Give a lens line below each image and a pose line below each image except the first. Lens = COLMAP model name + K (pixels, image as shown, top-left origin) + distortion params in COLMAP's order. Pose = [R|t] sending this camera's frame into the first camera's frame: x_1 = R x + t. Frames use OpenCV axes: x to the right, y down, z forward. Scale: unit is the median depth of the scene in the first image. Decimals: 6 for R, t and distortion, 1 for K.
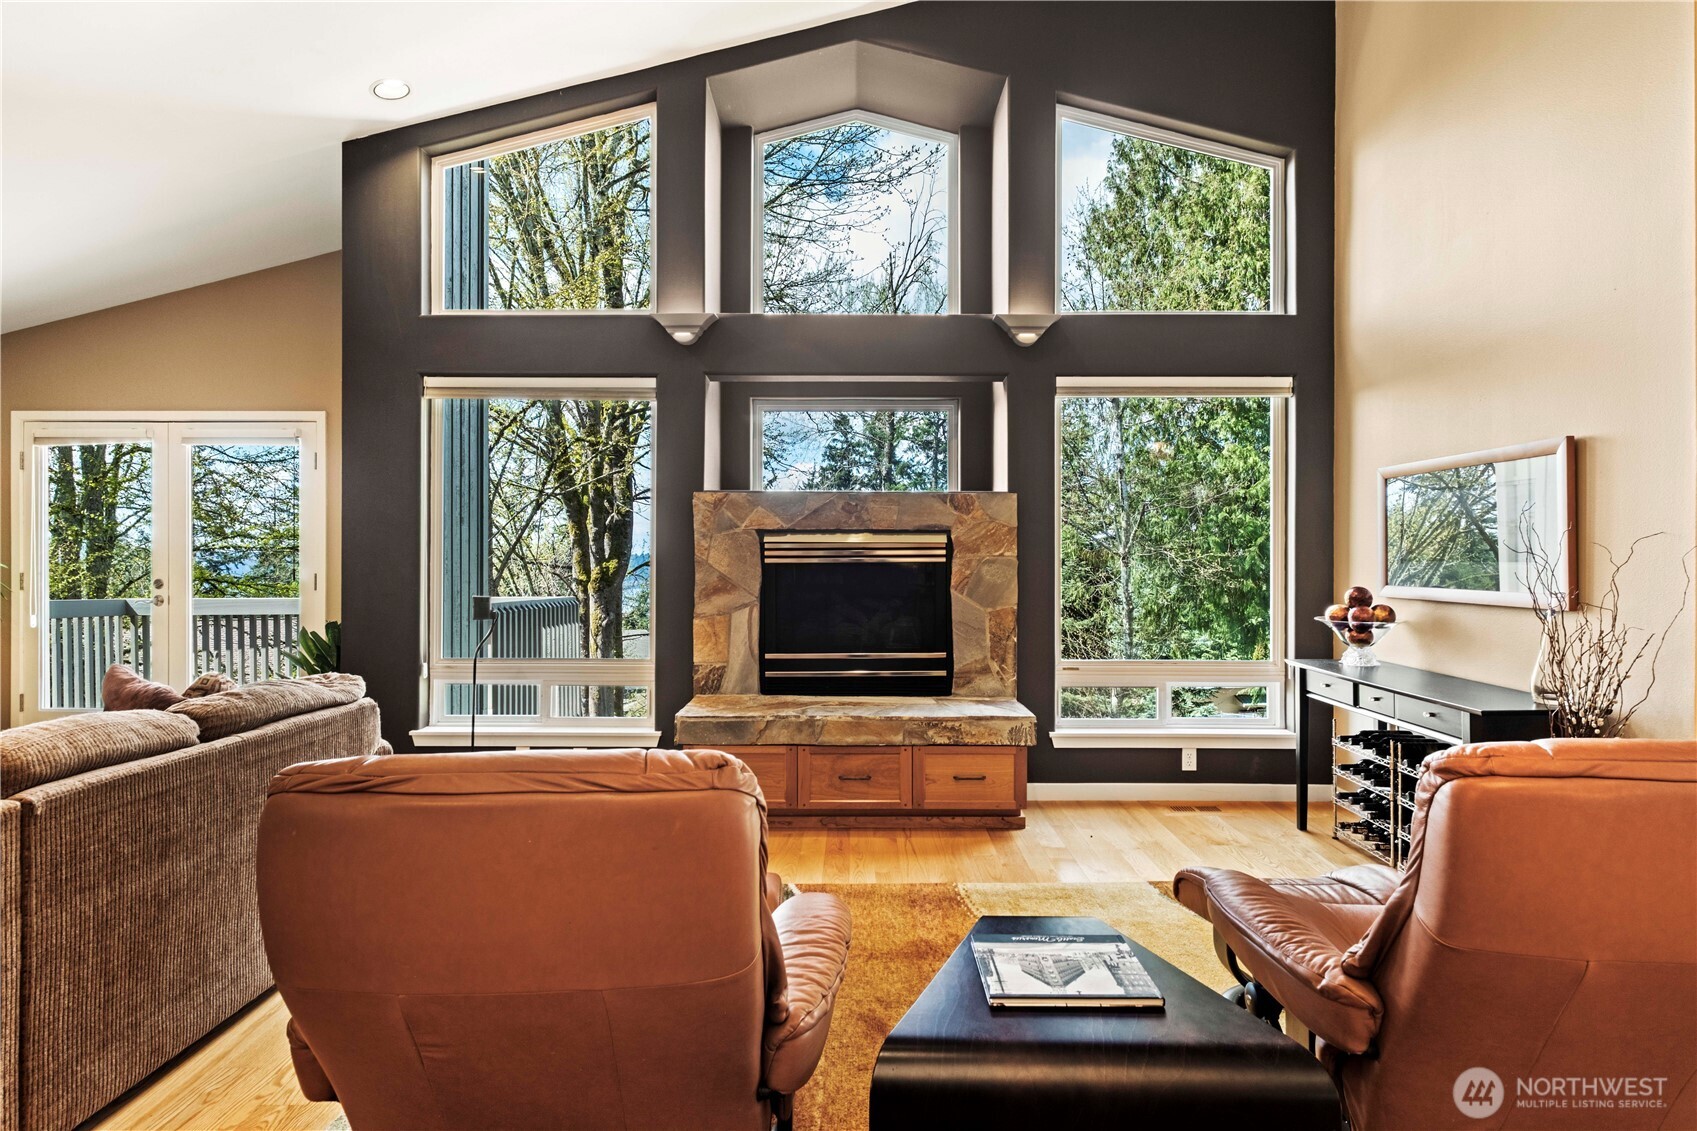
lens RADIAL K [[912.5, 0, 845.5], [0, 912.5, 557.3], [0, 0, 1]] dist [-0.005292, -0.001406]
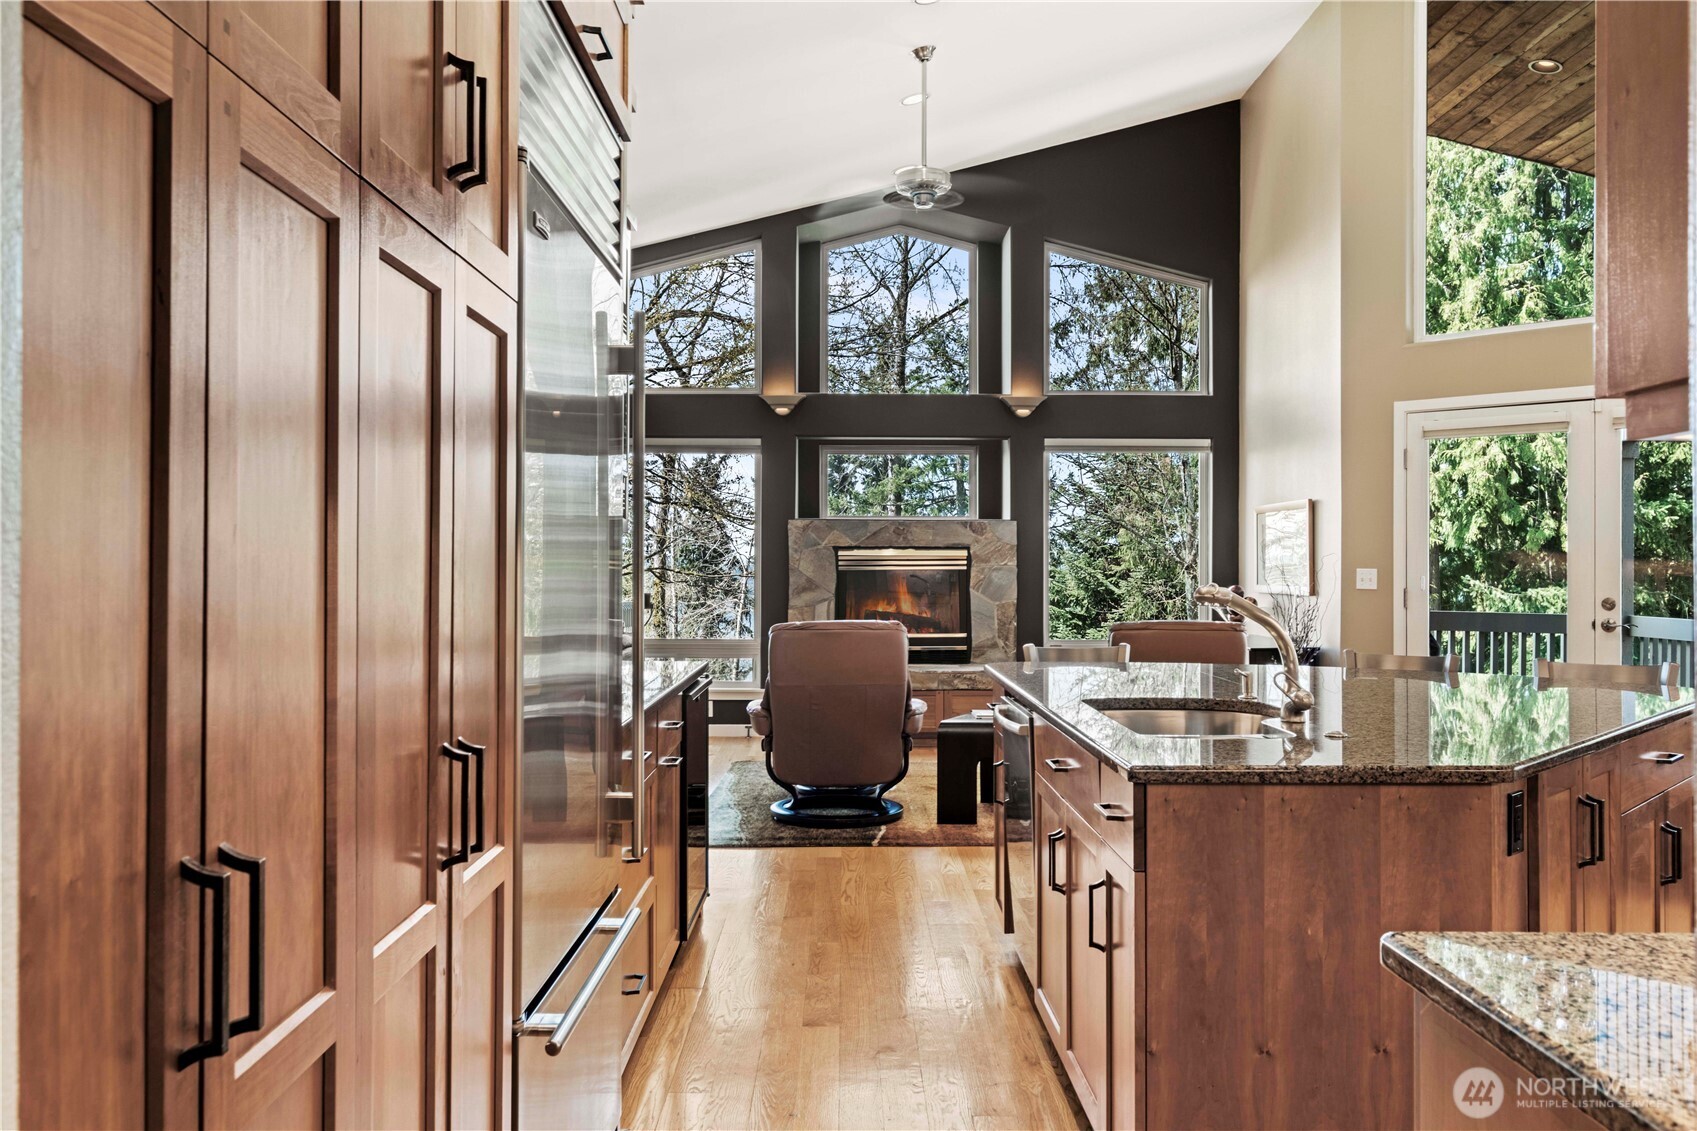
lens RADIAL K [[1357.7, 0, 845.5], [0, 1357.7, 564.1], [0, 0, 1]] dist [-0.006866, -0.000648]
pose [[0.999914, 0.001069, 0.013033, -0.105446], [-0.001031, 0.999995, -0.002985, 0.003413], [-0.013036, 0.002971, 0.999911, -1.105798]]
